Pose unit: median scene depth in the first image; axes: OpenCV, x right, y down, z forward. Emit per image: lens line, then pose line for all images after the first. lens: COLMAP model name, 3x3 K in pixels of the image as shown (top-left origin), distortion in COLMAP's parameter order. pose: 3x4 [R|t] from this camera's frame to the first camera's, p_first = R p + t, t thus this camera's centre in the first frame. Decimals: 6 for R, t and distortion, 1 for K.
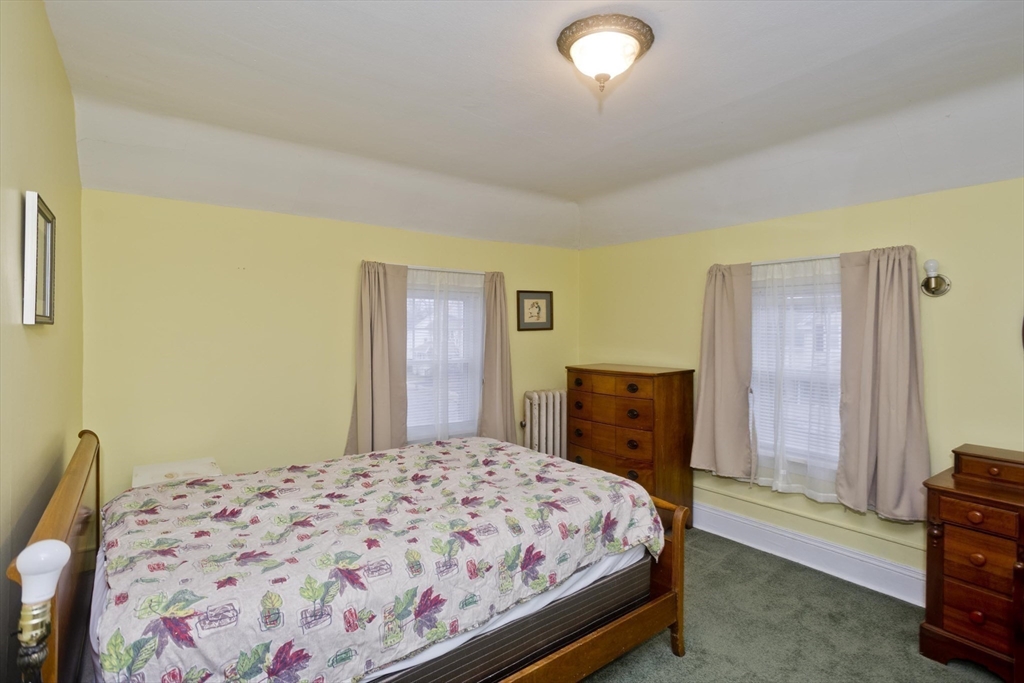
lens RADIAL K [[503.0, 0, 513.9], [0, 503.0, 335.2], [0, 0, 1]] dist [-0.042477, 0.024620]
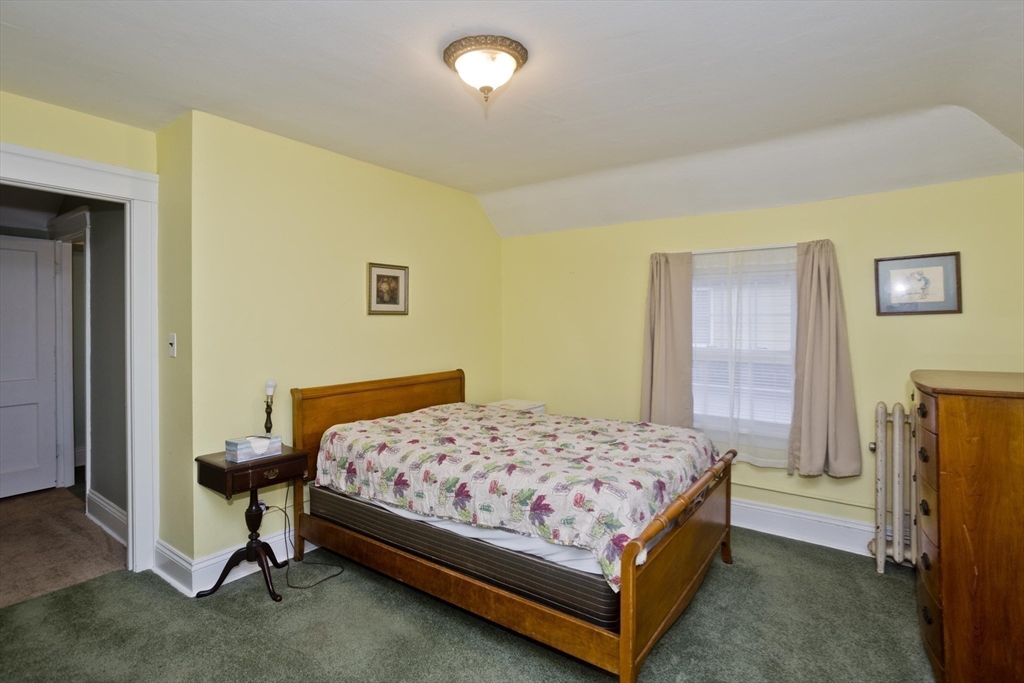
lens RADIAL K [[503.0, 0, 513.0], [0, 503.0, 331.6], [0, 0, 1]] dist [-0.042477, 0.024620]
pose [[0.278345, 0.010985, -0.960418, 1.169163], [-0.006818, 0.999932, 0.009461, 0.022594], [0.960457, 0.003915, 0.278401, 0.694079]]
